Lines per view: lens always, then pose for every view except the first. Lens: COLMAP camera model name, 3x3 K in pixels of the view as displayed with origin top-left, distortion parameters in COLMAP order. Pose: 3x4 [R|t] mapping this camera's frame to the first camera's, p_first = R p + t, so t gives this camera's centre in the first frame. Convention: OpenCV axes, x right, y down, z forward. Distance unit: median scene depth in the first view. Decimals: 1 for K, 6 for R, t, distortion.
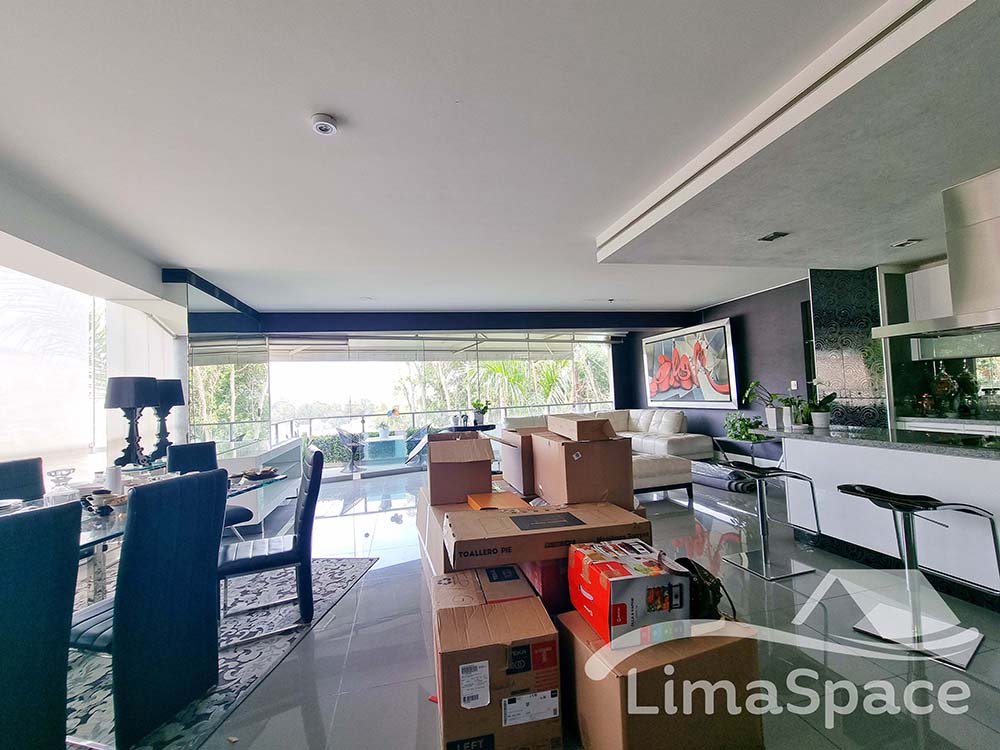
lens RADIAL K [[406.1, 0, 495.8], [0, 406.1, 373.2], [0, 0, 1]] dist [-0.017293, 0.000089]
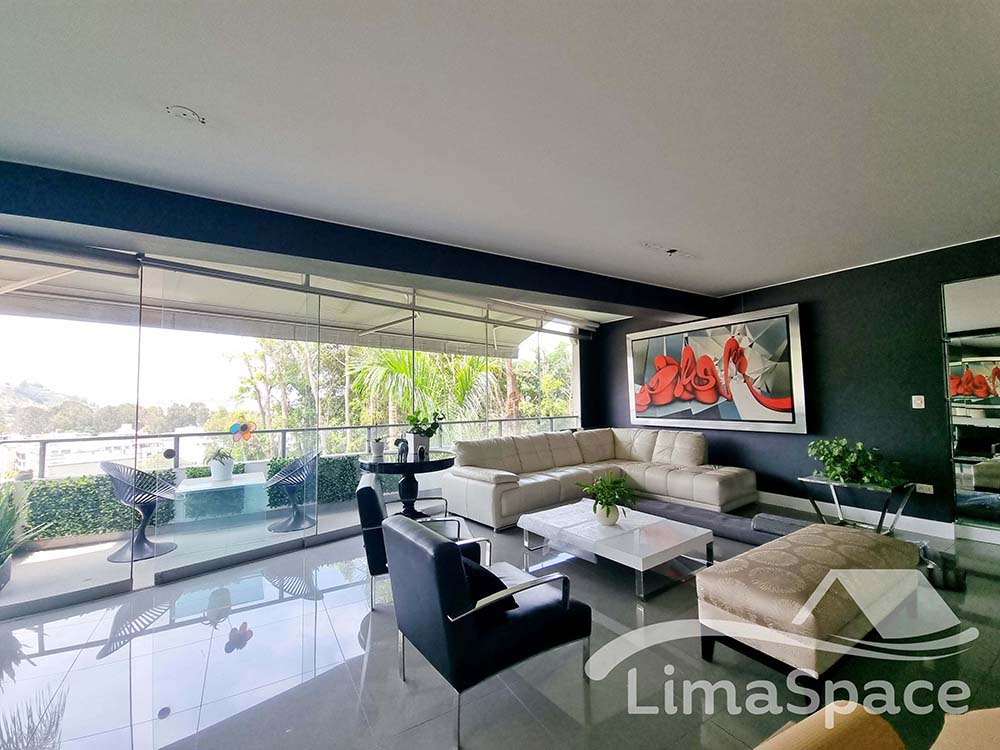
lens RADIAL K [[406.1, 0, 492.1], [0, 406.1, 373.9], [0, 0, 1]] dist [-0.017293, 0.000089]
pose [[0.950060, 0.052812, 0.307566, -0.132442], [-0.045970, 0.998508, -0.029456, 0.029086], [-0.308663, 0.013846, 0.951071, 0.475738]]
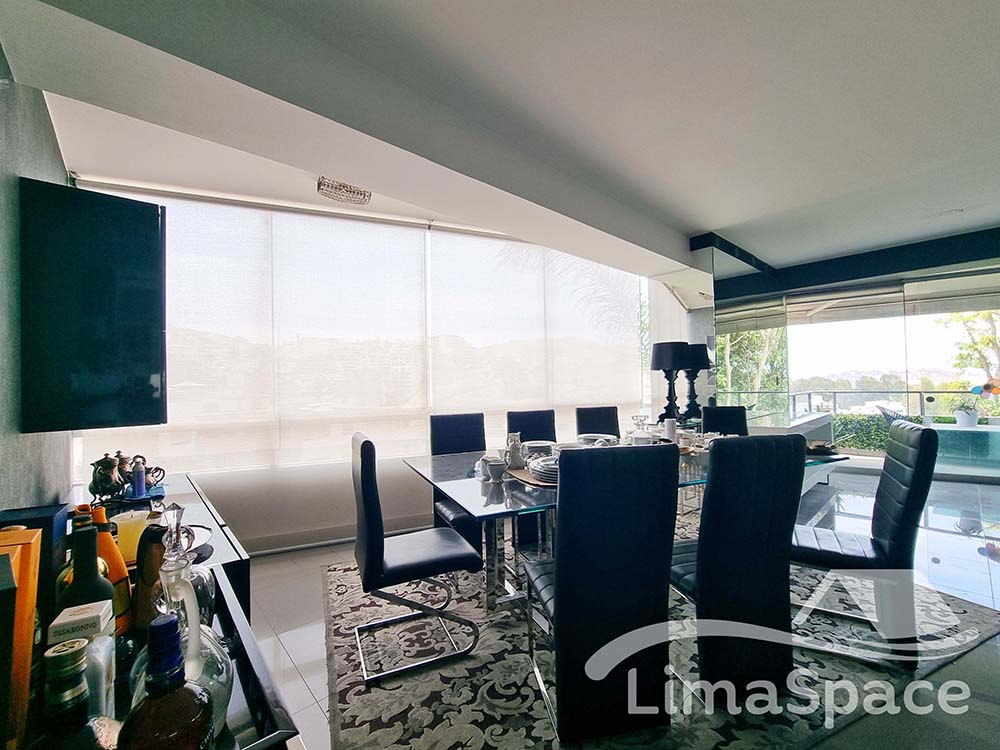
lens RADIAL K [[406.1, 0, 497.0], [0, 406.1, 372.8], [0, 0, 1]] dist [-0.017293, 0.000089]
pose [[0.461538, 0.014463, -0.887003, -0.064384], [0.043522, 0.998294, 0.038923, 0.014201], [0.886052, -0.056569, 0.460121, 0.024832]]
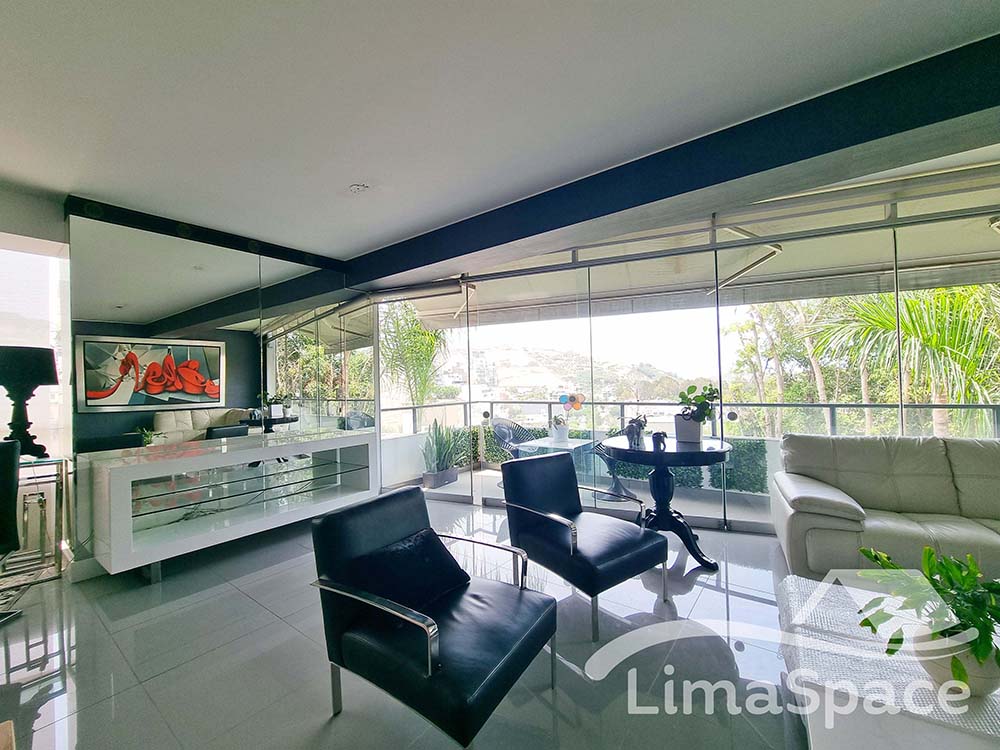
lens RADIAL K [[406.1, 0, 490.8], [0, 406.1, 375.8], [0, 0, 1]] dist [-0.017293, 0.000089]
pose [[0.621609, 0.014978, -0.783184, 0.164904], [0.037368, 0.998112, 0.048746, 0.031181], [0.782436, -0.059567, 0.619876, 0.636364]]
